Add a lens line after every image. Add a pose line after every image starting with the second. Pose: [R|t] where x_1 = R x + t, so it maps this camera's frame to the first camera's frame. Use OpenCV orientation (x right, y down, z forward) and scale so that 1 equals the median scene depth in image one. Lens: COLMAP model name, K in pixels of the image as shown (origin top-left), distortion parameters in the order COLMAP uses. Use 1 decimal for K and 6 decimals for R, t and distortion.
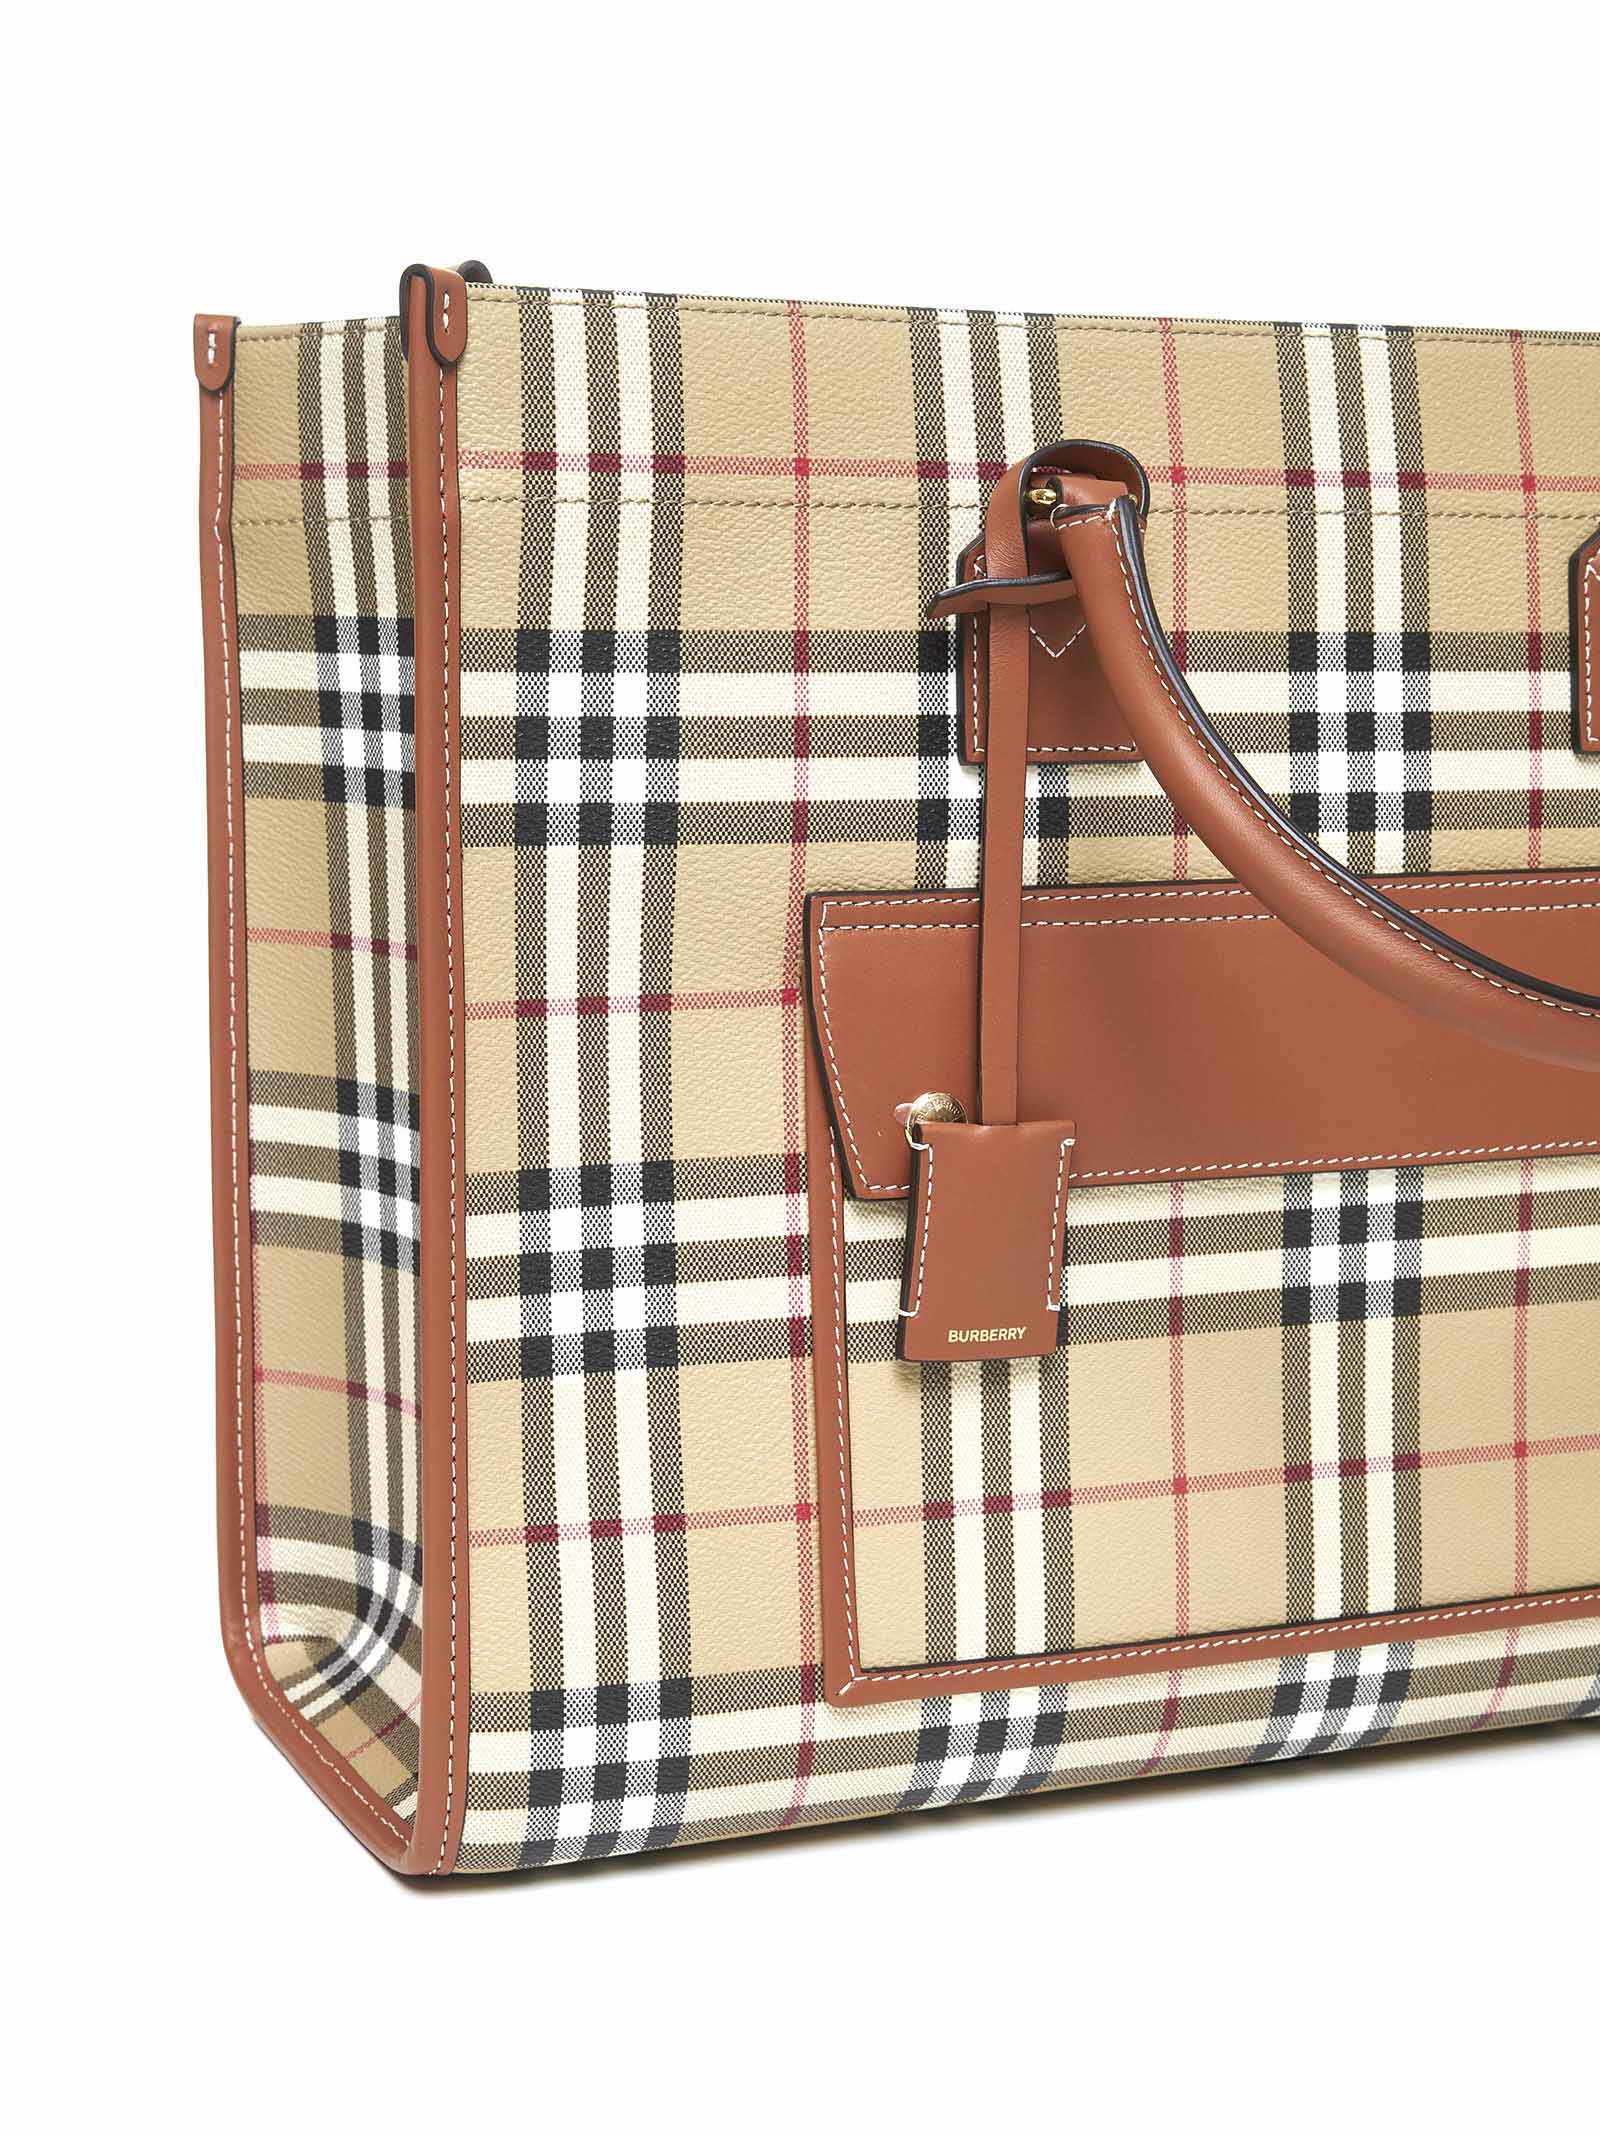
lens RADIAL K [[3224.5, 0, 800.8], [0, 3224.5, 1081.1], [0, 0, 1]] dist [-0.008164, 1.697483]
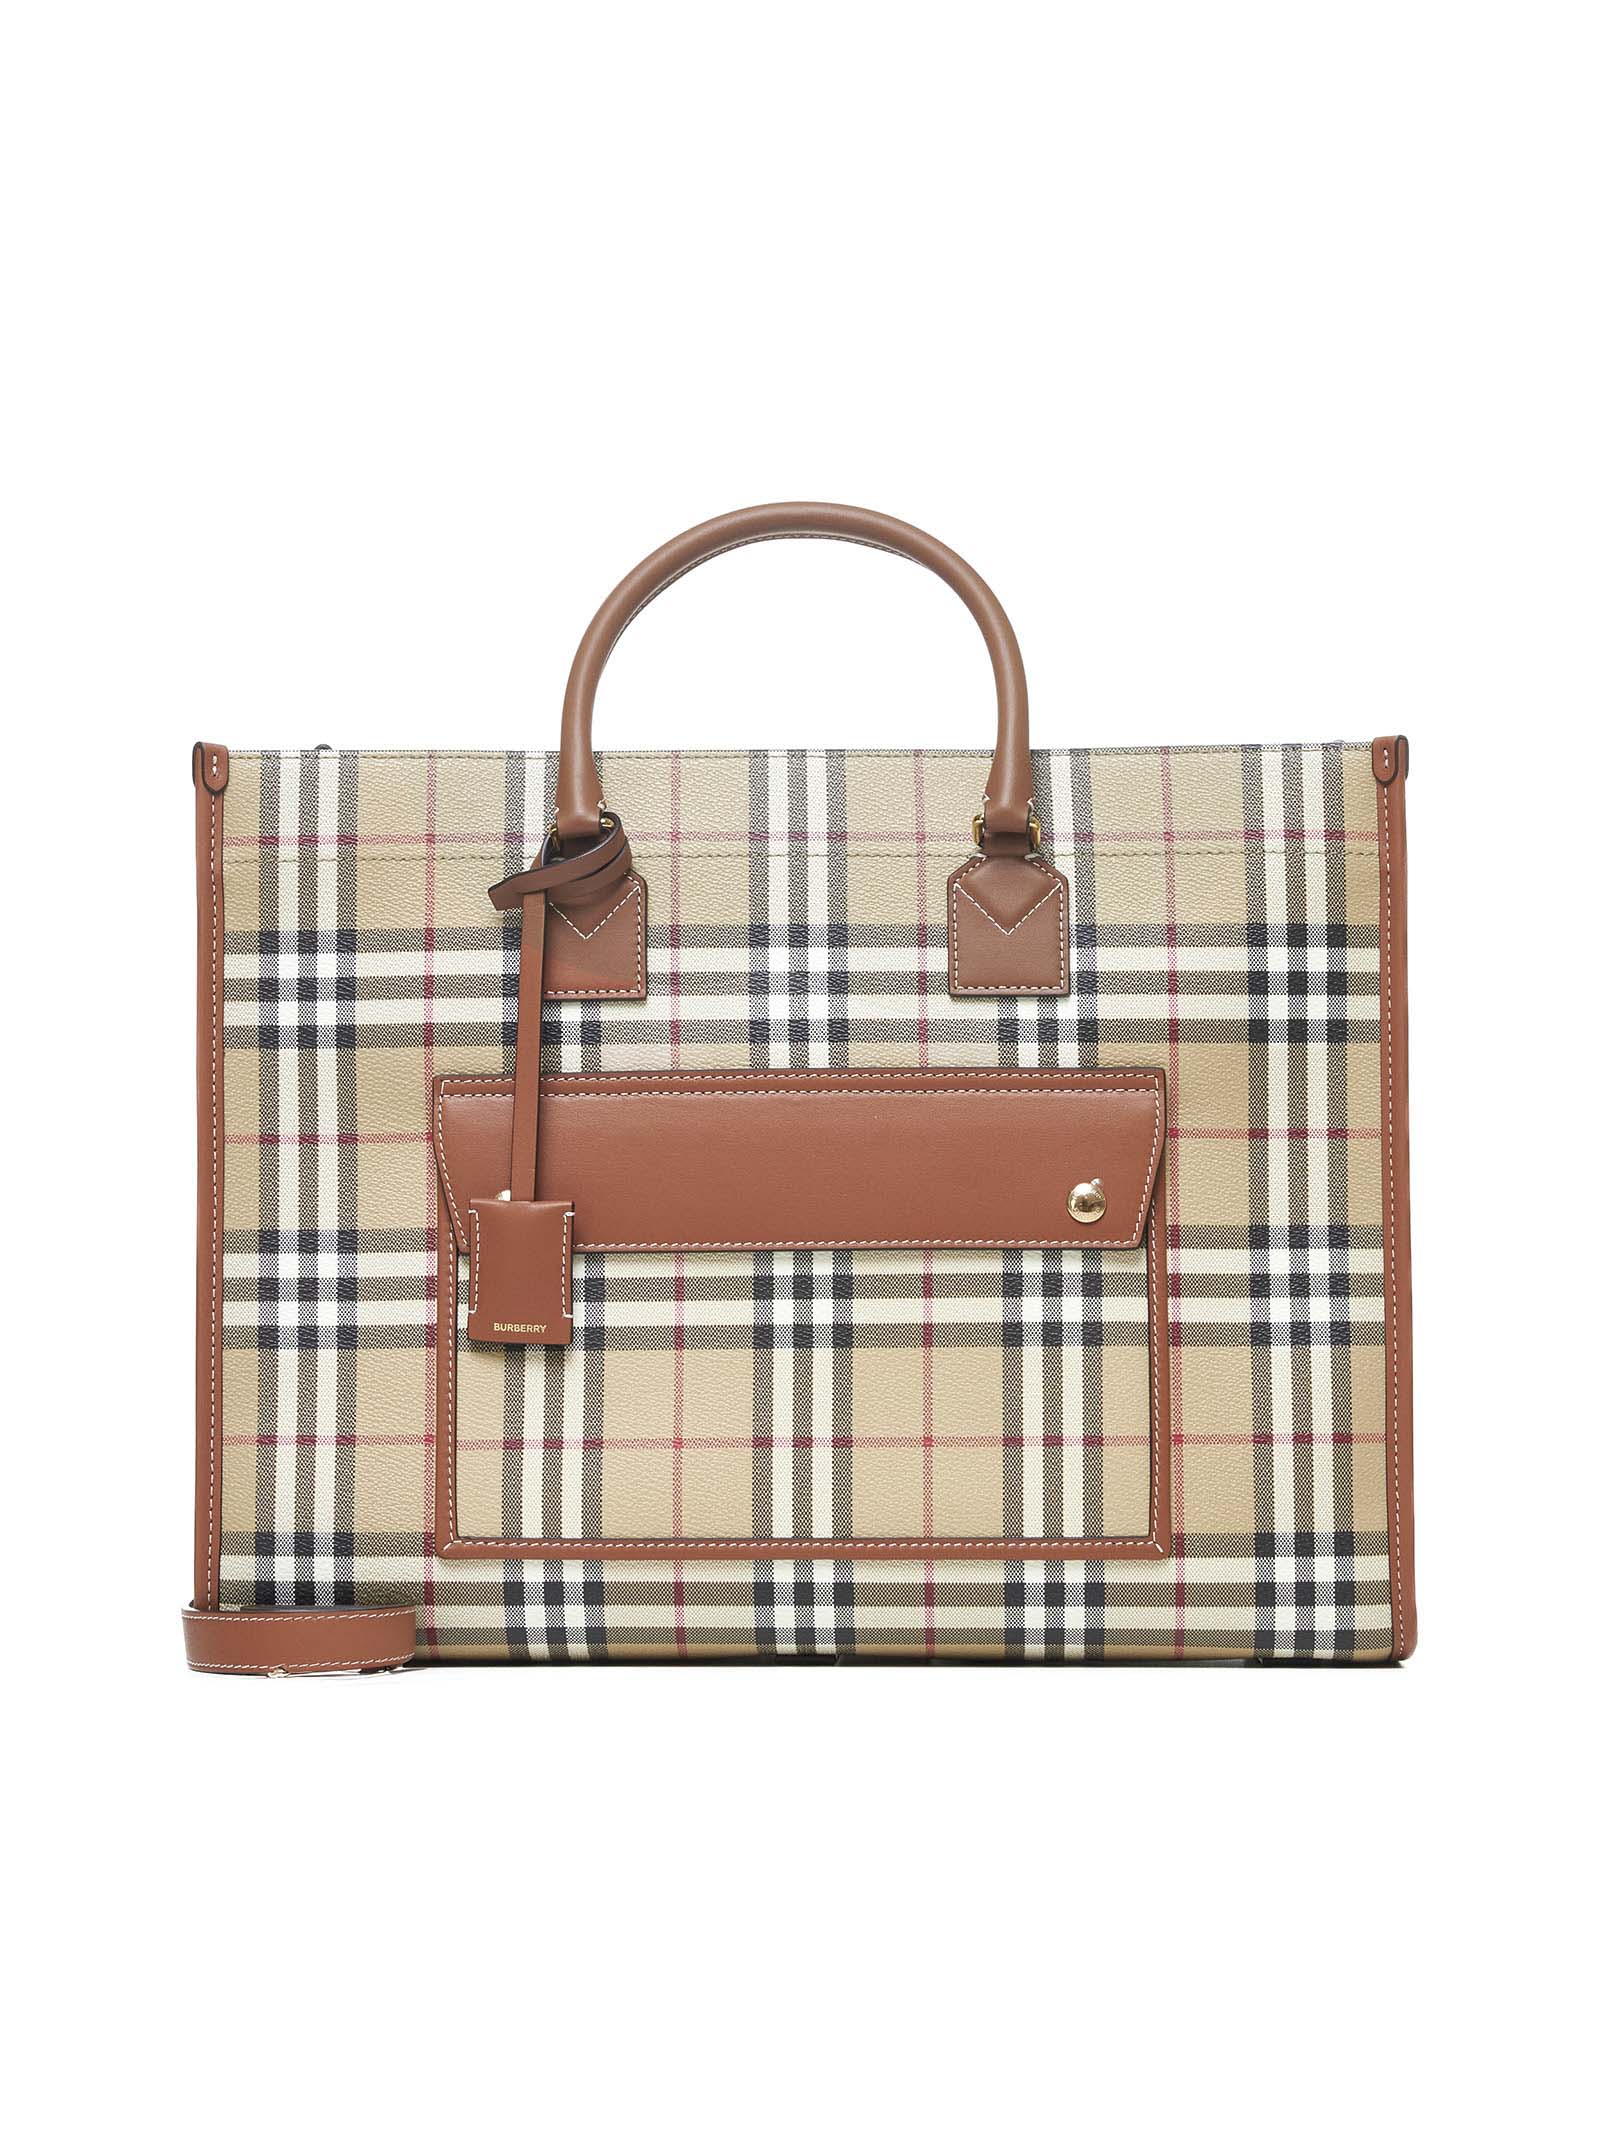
lens RADIAL K [[4063.6, 0, 800.0], [0, 4063.6, 1068.0], [0, 0, 1]] dist [0.428818, 0.033282]
pose [[0.918565, -0.044404, -0.392768, 1.025114], [-0.040139, 0.978054, -0.204447, 0.371638], [0.393227, 0.203563, 0.896624, -0.881255]]
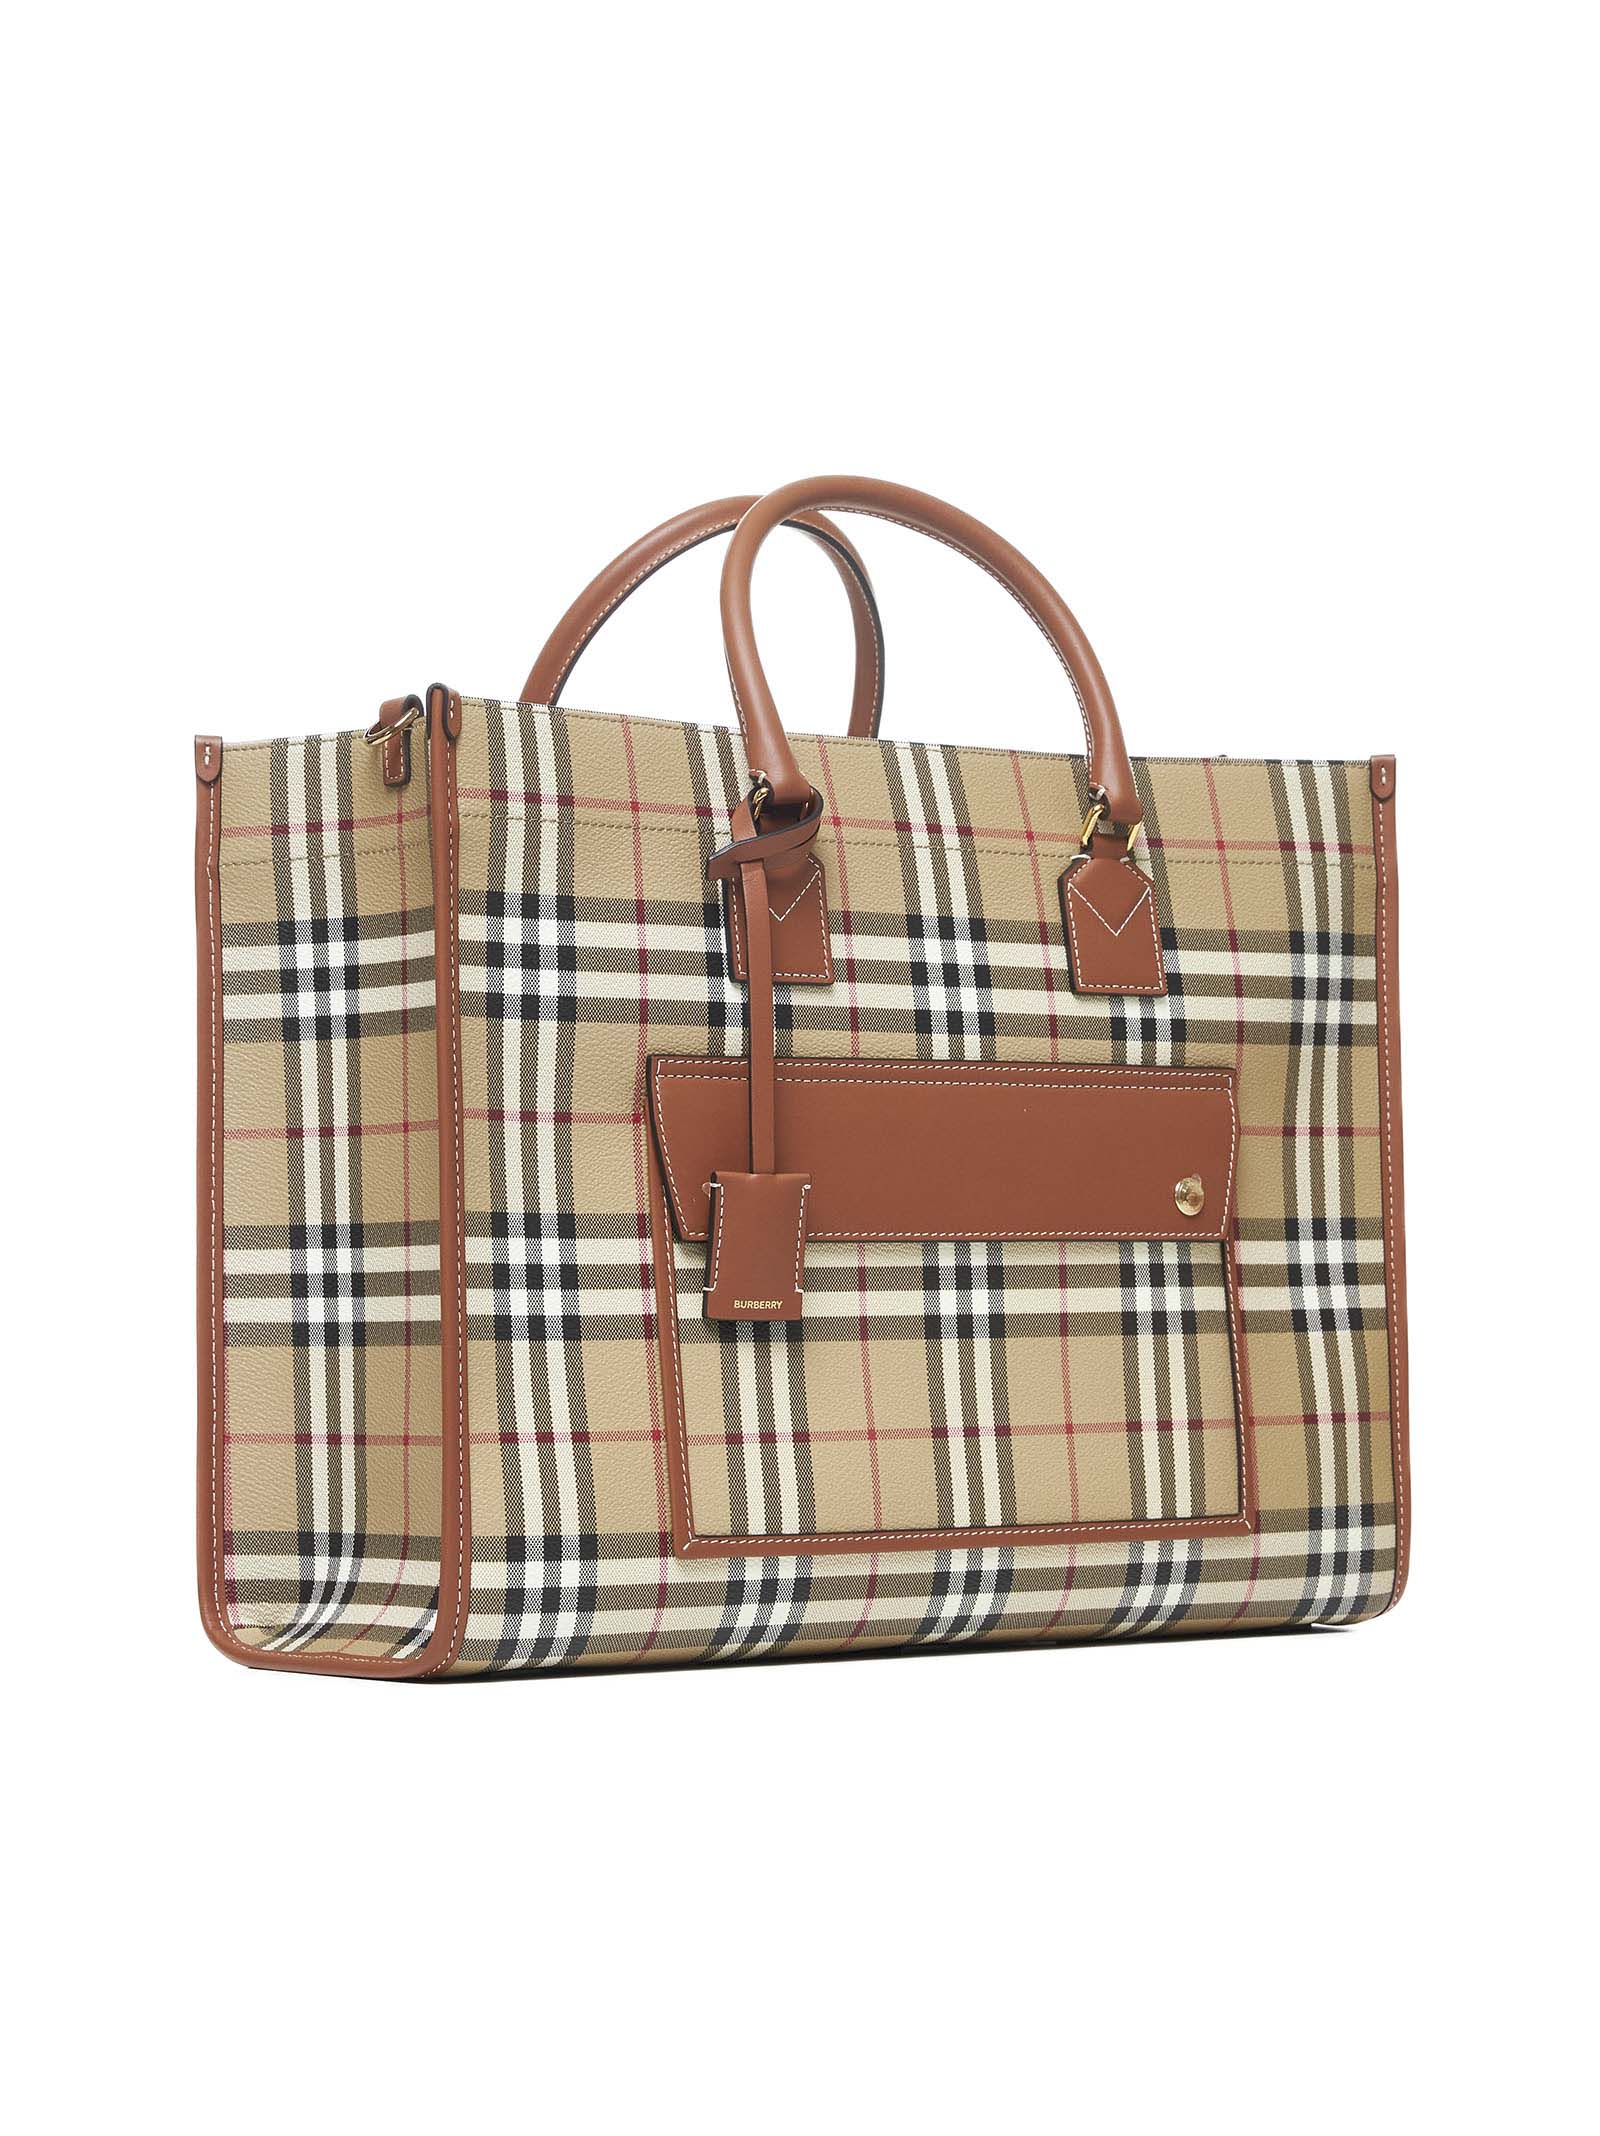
lens RADIAL K [[4063.6, 0, 800.0], [0, 4063.6, 1068.0], [0, 0, 1]] dist [0.428818, 0.033282]
pose [[0.975957, -0.011861, 0.217642, -0.369347], [0.057006, 0.977653, -0.202349, 0.369157], [-0.210378, 0.209891, 0.954823, -0.996942]]
